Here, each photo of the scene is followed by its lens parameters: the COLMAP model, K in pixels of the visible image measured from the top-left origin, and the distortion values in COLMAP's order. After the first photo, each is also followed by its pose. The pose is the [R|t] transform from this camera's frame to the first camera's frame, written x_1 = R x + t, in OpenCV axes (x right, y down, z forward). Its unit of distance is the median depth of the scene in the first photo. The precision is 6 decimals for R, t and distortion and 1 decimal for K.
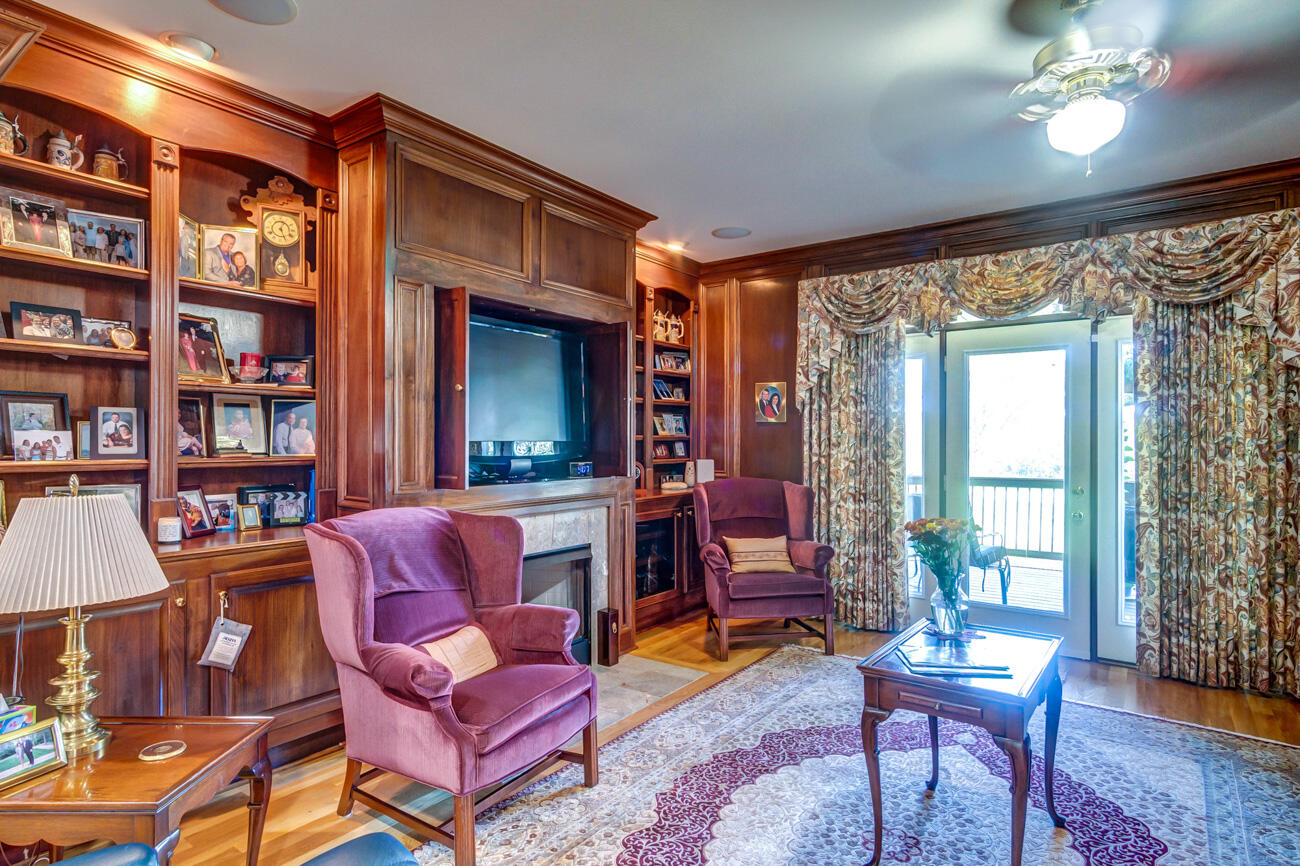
lens RADIAL K [[700.3, 0, 649.1], [0, 700.3, 430.3], [0, 0, 1]] dist [0.002093, 0.002179]
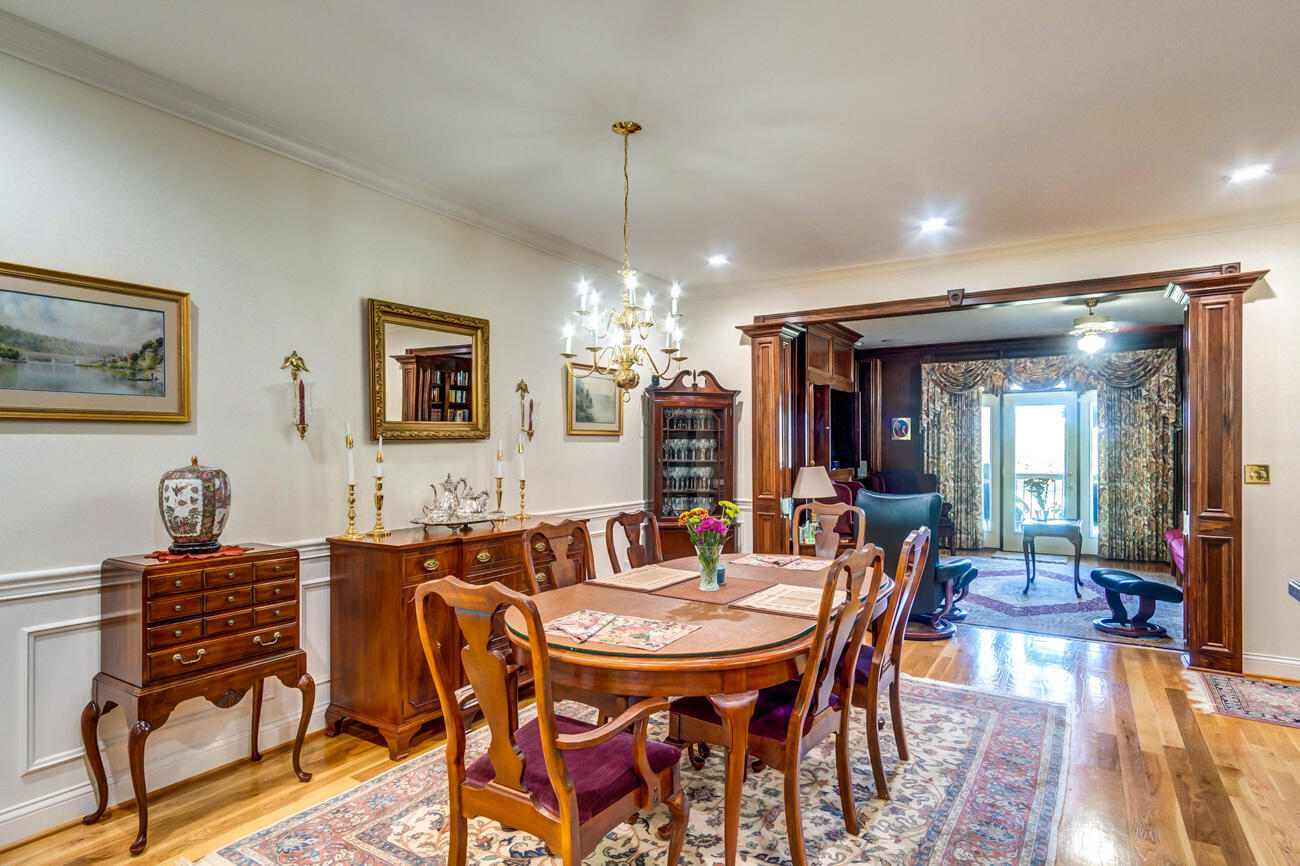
lens RADIAL K [[700.3, 0, 651.0], [0, 700.3, 444.1], [0, 0, 1]] dist [0.002093, 0.002179]
pose [[0.997323, -0.002724, 0.073069, -0.761990], [0.002311, 0.999981, 0.005728, -0.015777], [-0.073083, -0.005544, 0.997310, -0.955437]]
